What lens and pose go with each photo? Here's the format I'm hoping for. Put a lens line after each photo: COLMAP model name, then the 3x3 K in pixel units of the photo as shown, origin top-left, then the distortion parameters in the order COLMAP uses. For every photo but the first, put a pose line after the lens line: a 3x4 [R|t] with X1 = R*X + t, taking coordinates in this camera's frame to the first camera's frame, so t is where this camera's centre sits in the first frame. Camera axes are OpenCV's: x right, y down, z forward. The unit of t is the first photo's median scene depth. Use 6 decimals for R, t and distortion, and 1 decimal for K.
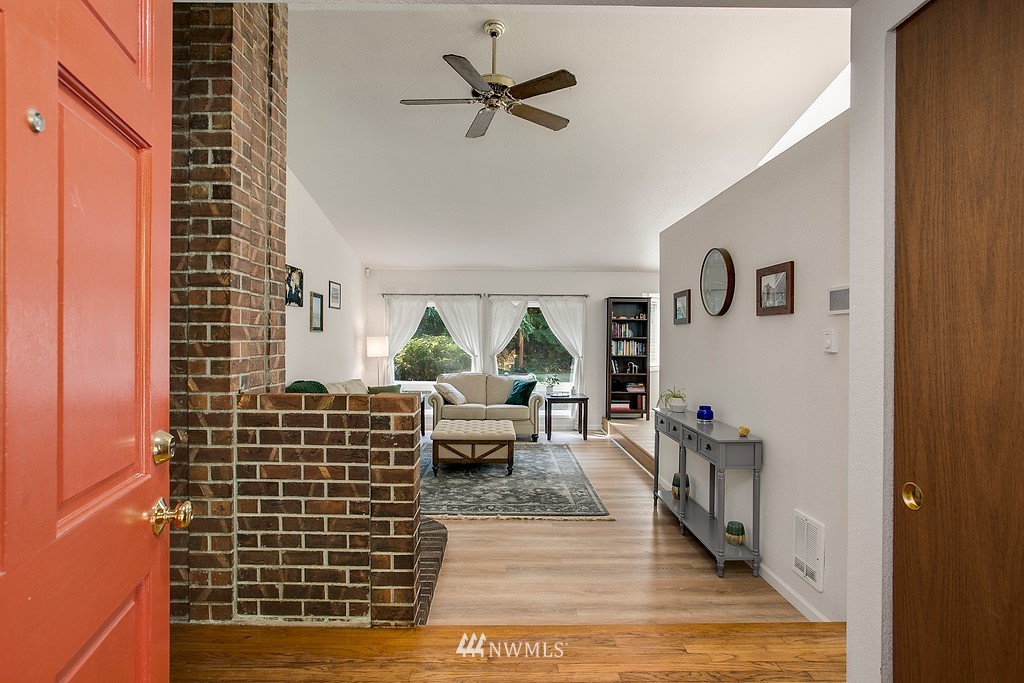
lens RADIAL K [[545.0, 0, 507.4], [0, 545.0, 348.5], [0, 0, 1]] dist [-0.051523, 0.055552]
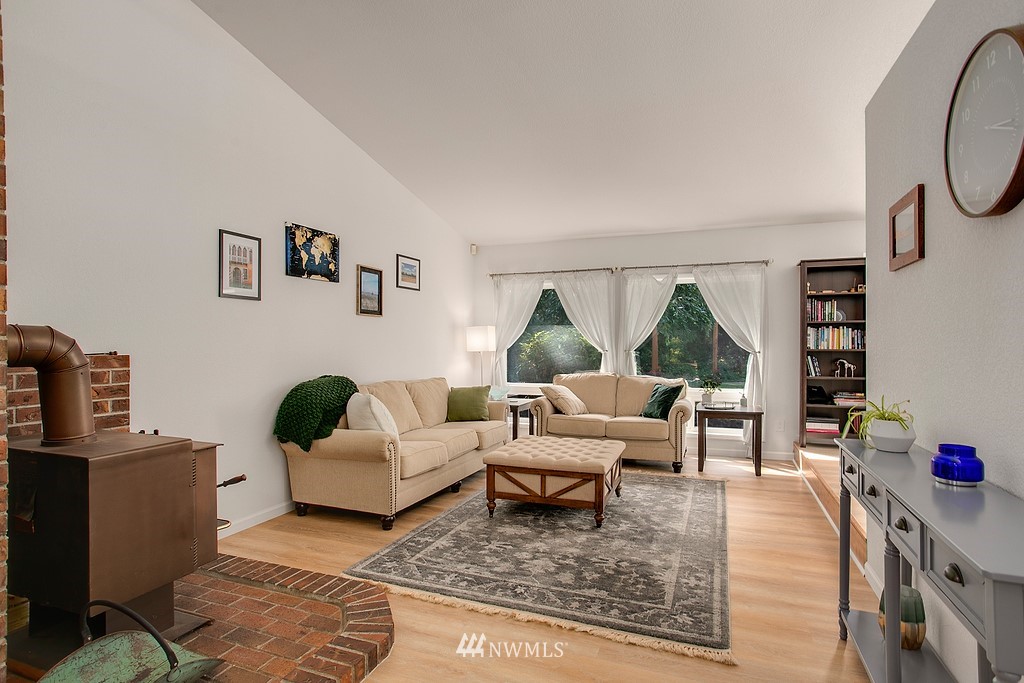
lens RADIAL K [[545.0, 0, 507.4], [0, 545.0, 348.5], [0, 0, 1]] dist [-0.051523, 0.055552]
pose [[0.922651, -0.003744, -0.385619, 0.118301], [-0.001388, 0.999914, -0.013029, 0.022769], [0.385634, 0.012556, 0.922566, 0.281377]]
